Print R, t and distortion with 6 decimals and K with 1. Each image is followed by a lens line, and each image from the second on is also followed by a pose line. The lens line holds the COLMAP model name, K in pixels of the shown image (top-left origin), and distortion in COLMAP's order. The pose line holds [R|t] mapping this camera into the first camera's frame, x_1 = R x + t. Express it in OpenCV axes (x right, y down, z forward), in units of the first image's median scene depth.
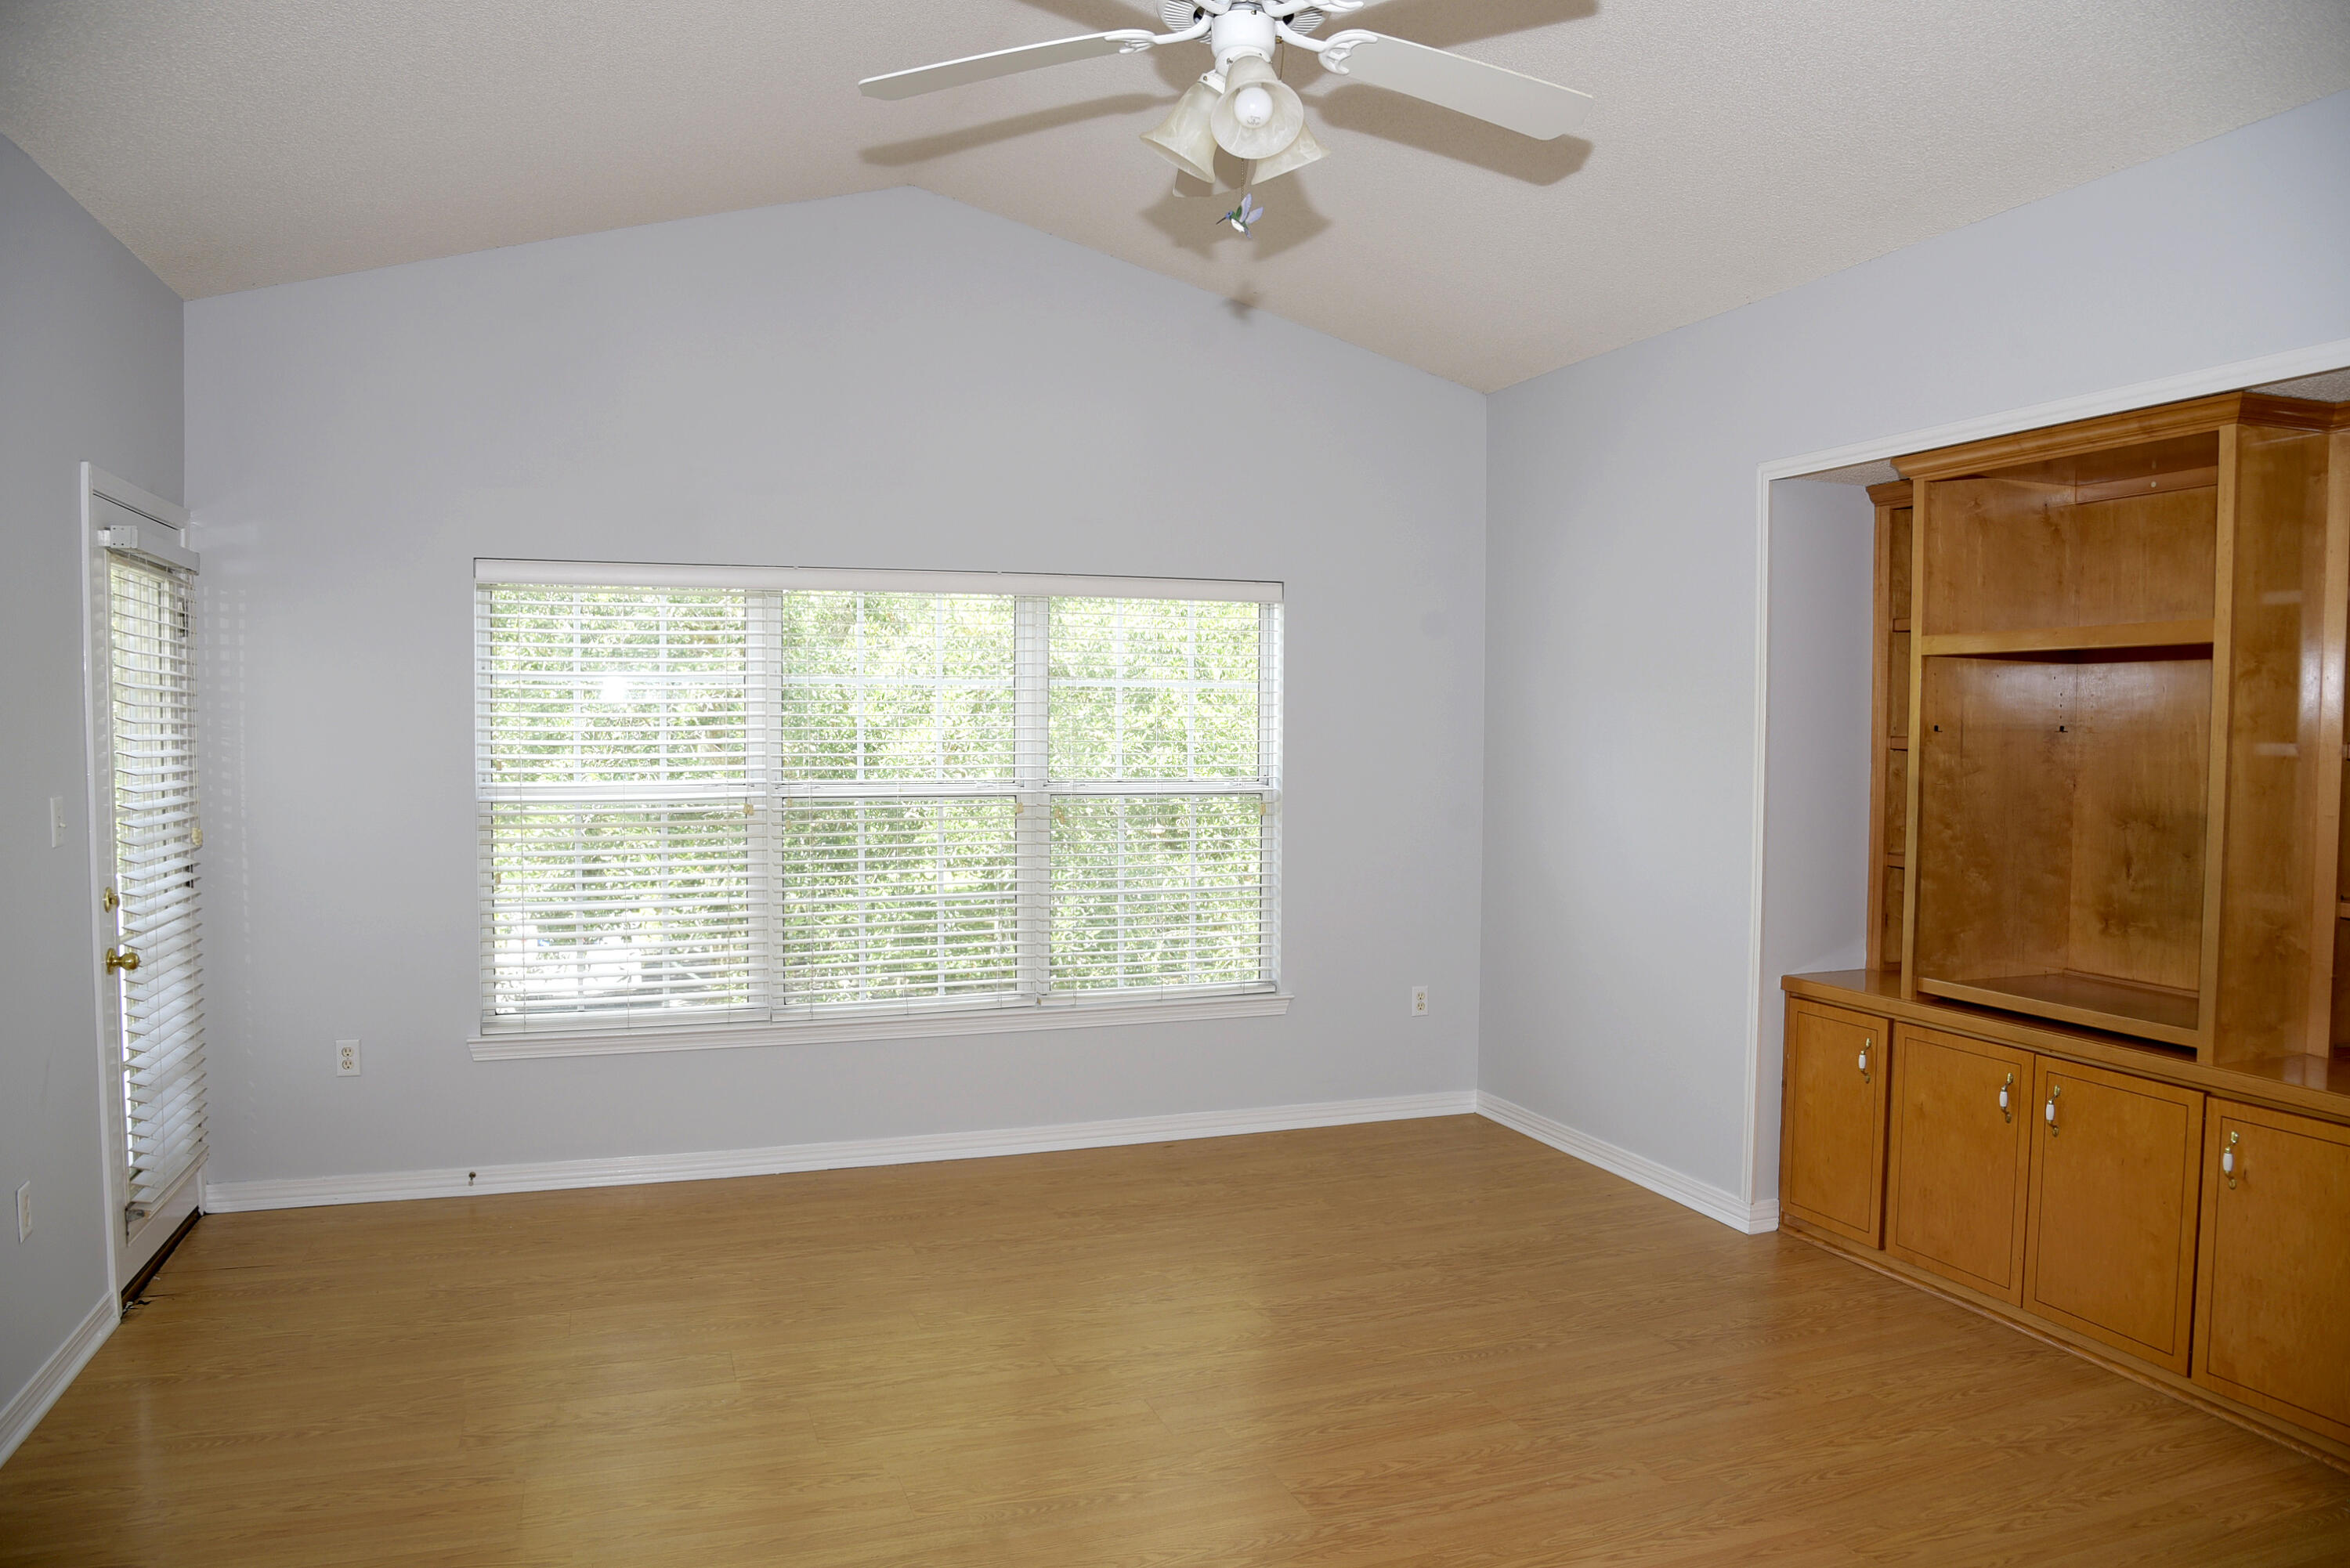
lens RADIAL K [[1594.9, 0, 1194.4], [0, 1594.9, 784.8], [0, 0, 1]] dist [-0.089117, 0.030509]
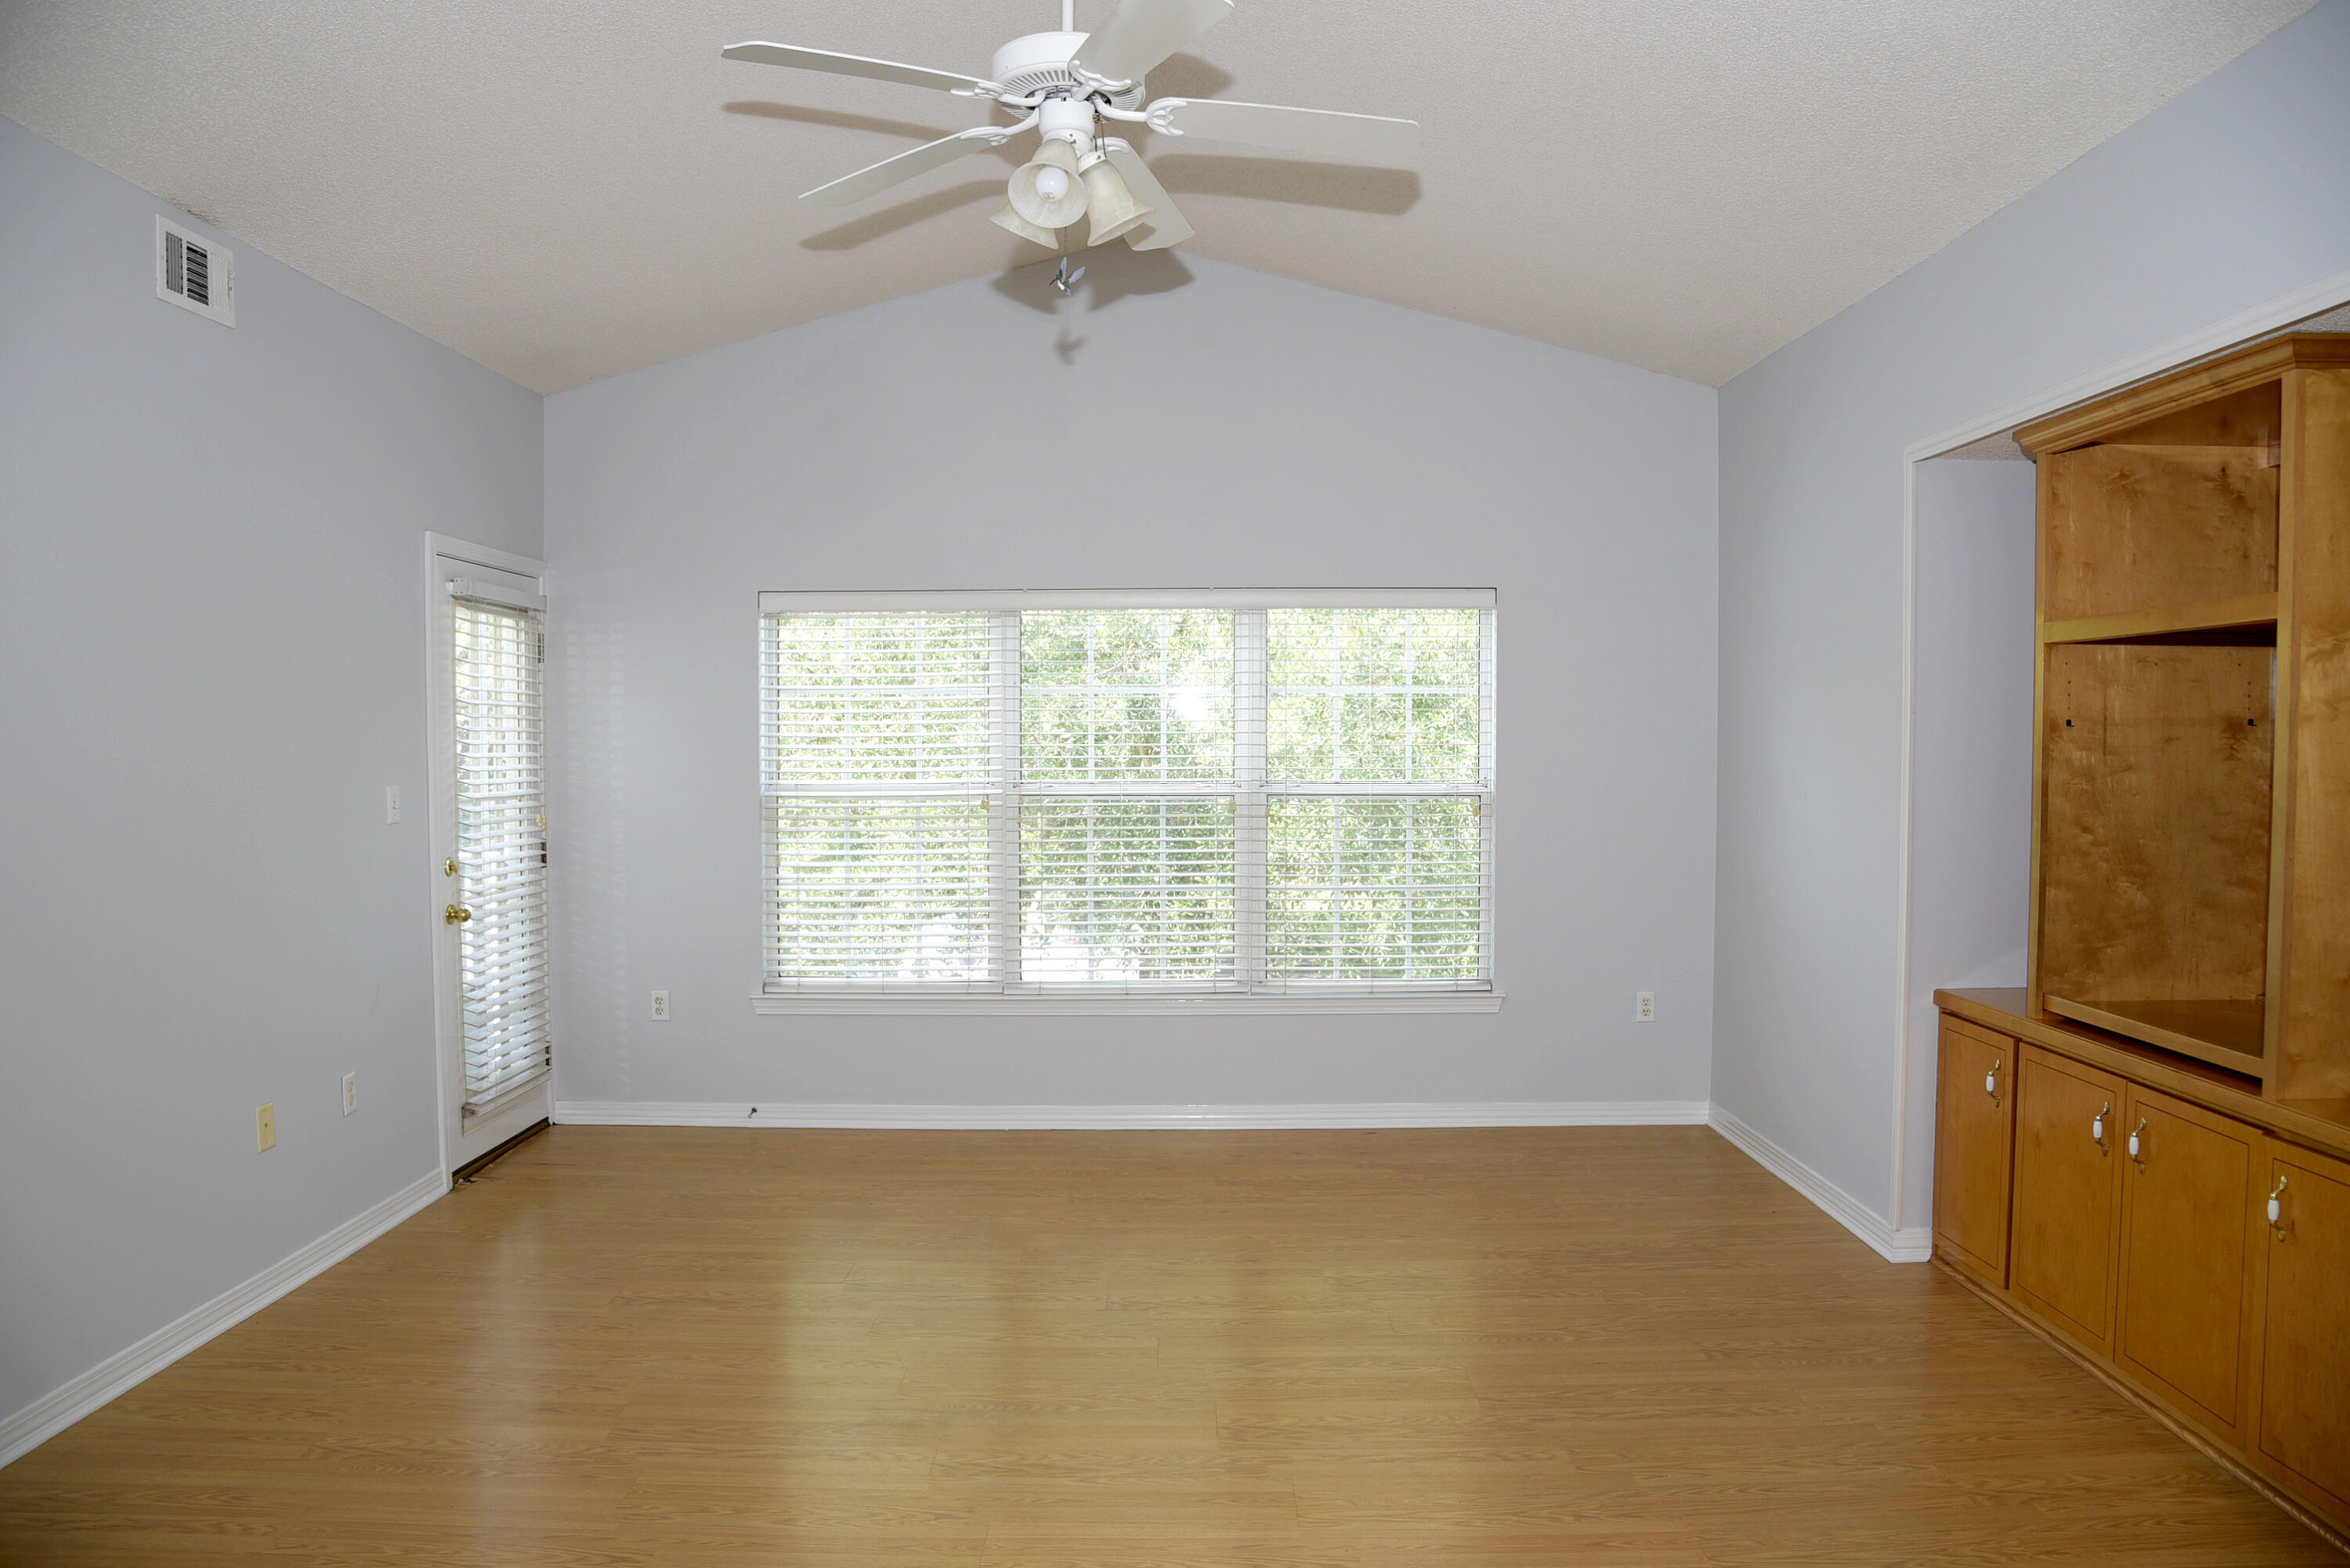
lens RADIAL K [[1594.9, 0, 1189.3], [0, 1594.9, 784.6], [0, 0, 1]] dist [-0.089117, 0.030509]
pose [[0.940561, 0.003467, -0.339606, 0.289350], [-0.006195, 0.999957, -0.006948, 0.009329], [0.339568, 0.008638, 0.940542, -0.026594]]
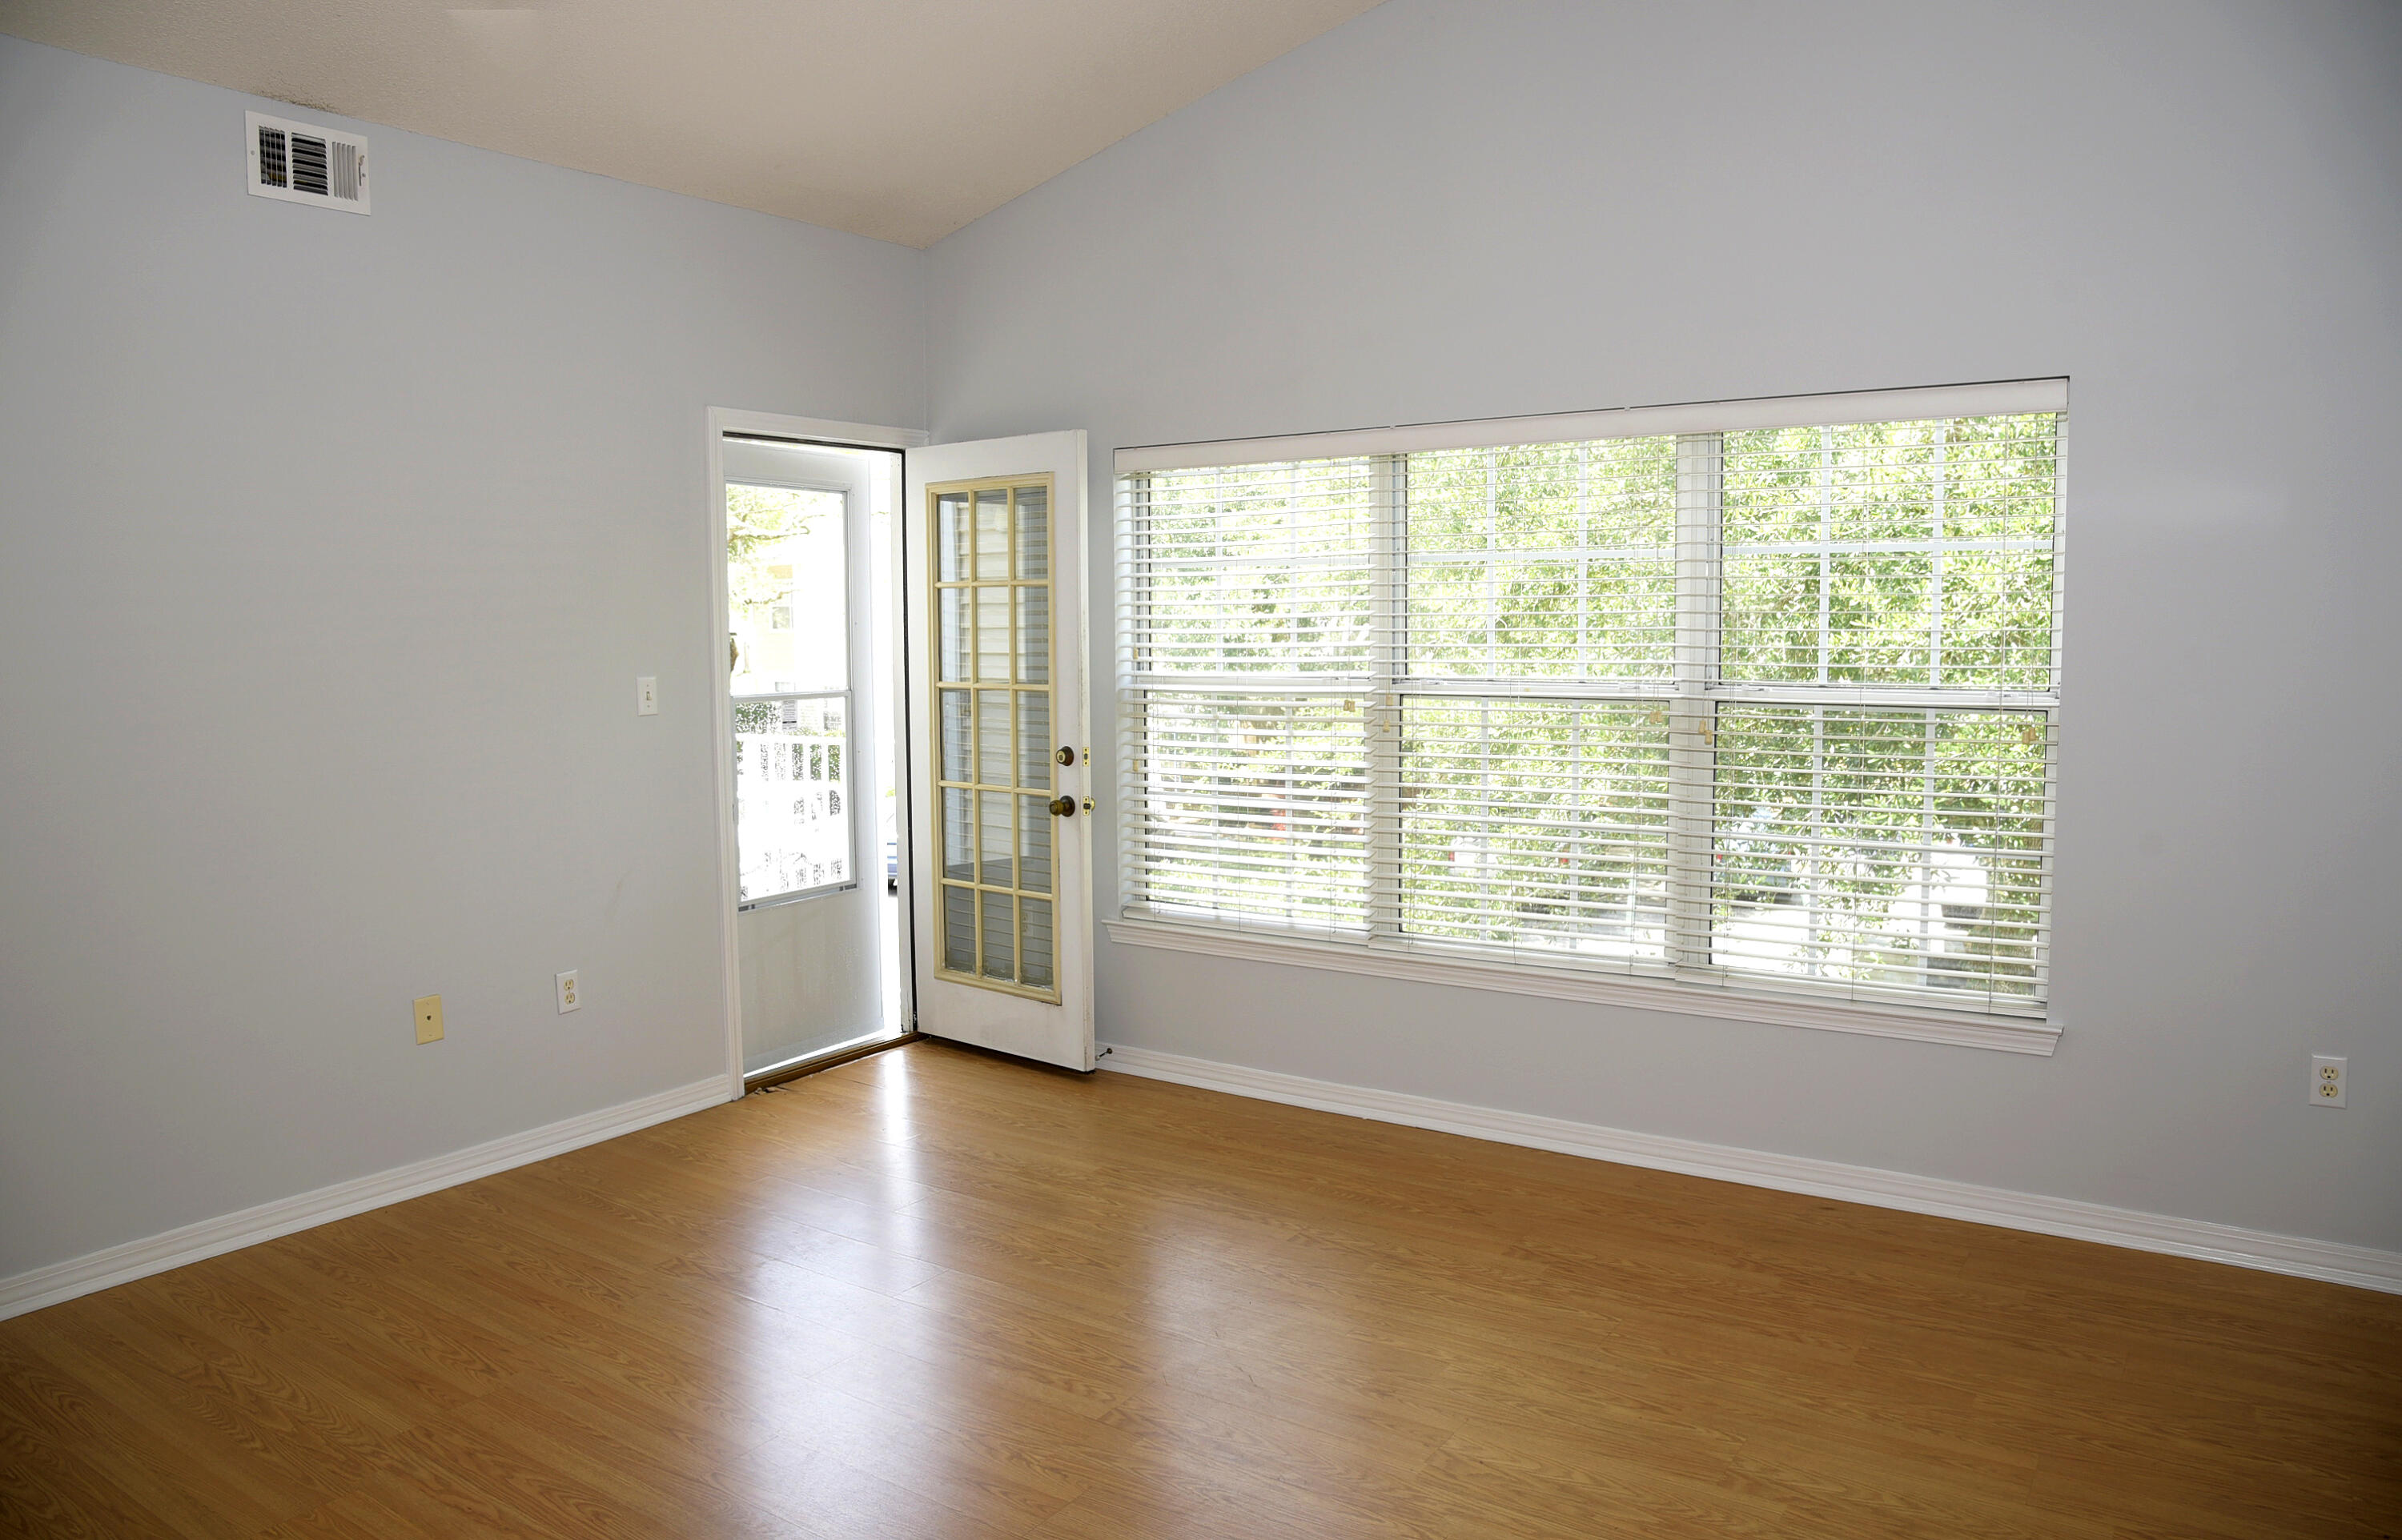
lens RADIAL K [[1635.0, 0, 1210.6], [0, 1635.0, 767.3], [0, 0, 1]] dist [-0.090495, 0.014547]
pose [[0.585414, 0.063711, -0.808227, 0.493342], [-0.017281, 0.997662, 0.066127, -0.011335], [0.810550, -0.024745, 0.585146, 0.476722]]
